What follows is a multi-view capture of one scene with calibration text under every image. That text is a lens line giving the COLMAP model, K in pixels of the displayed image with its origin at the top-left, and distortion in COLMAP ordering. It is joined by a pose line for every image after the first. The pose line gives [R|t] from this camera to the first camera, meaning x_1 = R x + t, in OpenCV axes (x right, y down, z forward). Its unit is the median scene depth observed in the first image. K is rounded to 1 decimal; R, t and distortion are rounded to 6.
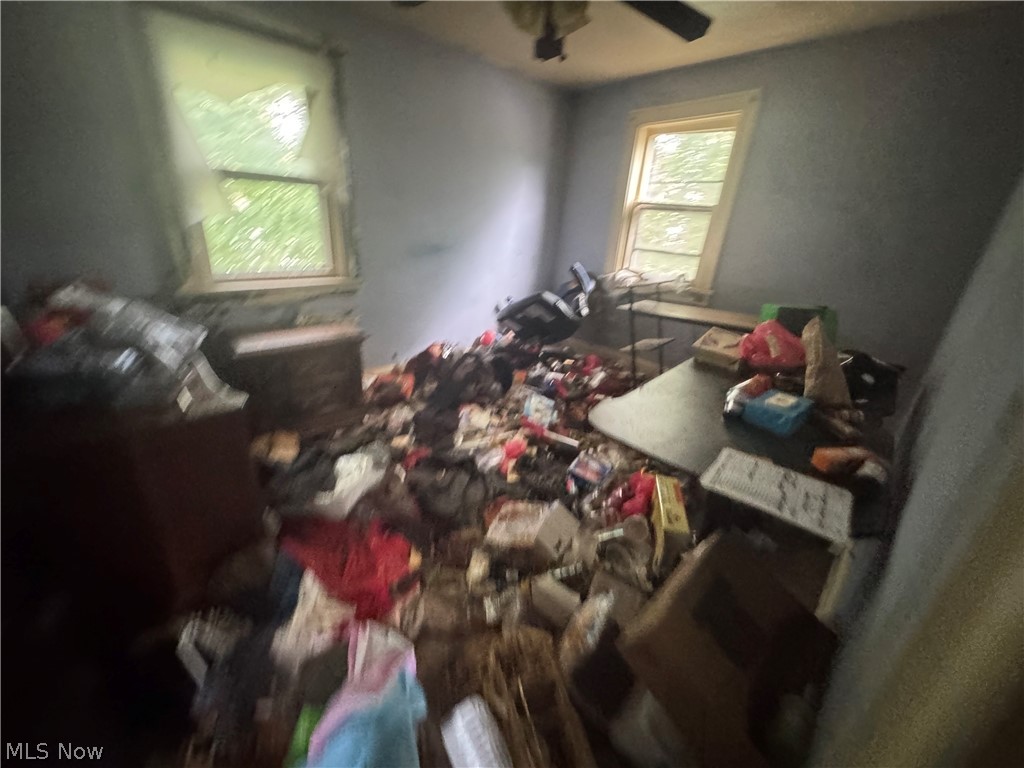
lens RADIAL K [[407.9, 0, 508.5], [0, 407.9, 378.8], [0, 0, 1]] dist [-0.001099, 0.000293]
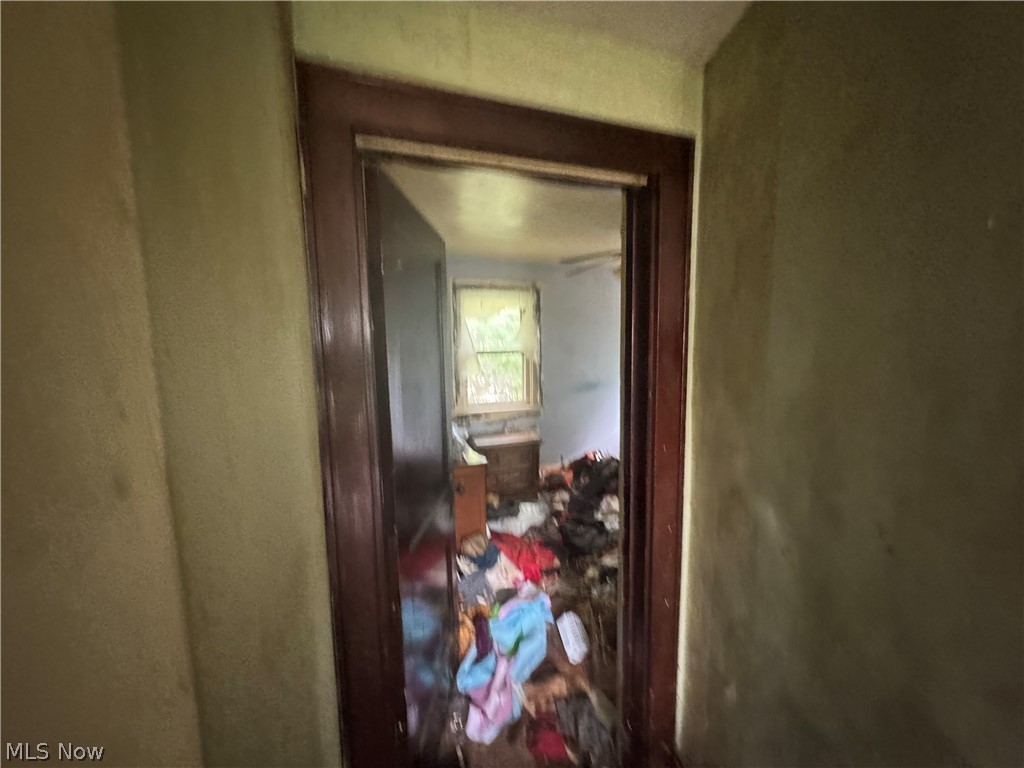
lens RADIAL K [[407.9, 0, 505.6], [0, 407.9, 385.4], [0, 0, 1]] dist [-0.001099, 0.000293]
pose [[0.901371, -0.026814, -0.432218, 0.219019], [-0.094007, 0.962164, -0.255740, 0.110107], [0.422722, 0.271148, 0.864746, -0.509581]]
